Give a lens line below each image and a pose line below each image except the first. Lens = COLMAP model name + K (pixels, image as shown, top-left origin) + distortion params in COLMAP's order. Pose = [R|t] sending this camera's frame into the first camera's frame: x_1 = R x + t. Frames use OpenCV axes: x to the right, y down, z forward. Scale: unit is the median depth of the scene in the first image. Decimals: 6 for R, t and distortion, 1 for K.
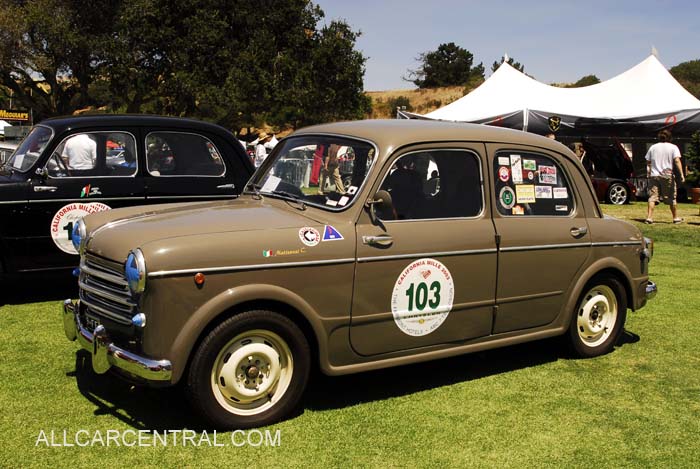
lens RADIAL K [[719.0, 0, 350.0], [0, 719.0, 234.5], [0, 0, 1]] dist [-0.121149, 0.020595]
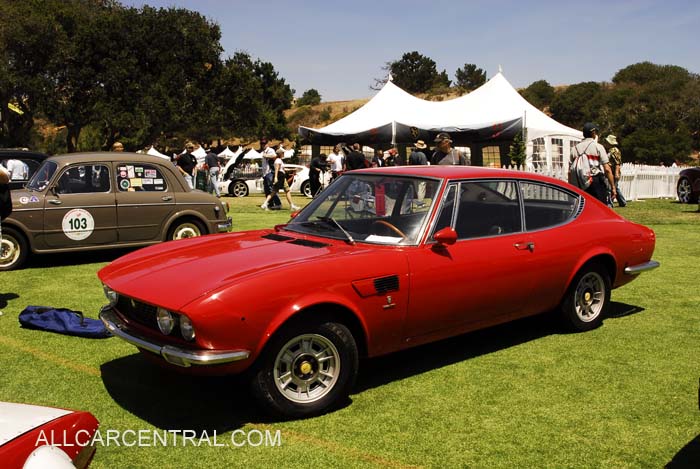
lens RADIAL K [[719.0, 0, 350.0], [0, 719.0, 234.5], [0, 0, 1]] dist [-0.121149, 0.020595]
pose [[0.999219, -0.032652, 0.022263, 0.880894], [0.032903, 0.999398, -0.011001, 0.160452], [-0.021891, 0.011725, 0.999692, -1.319344]]
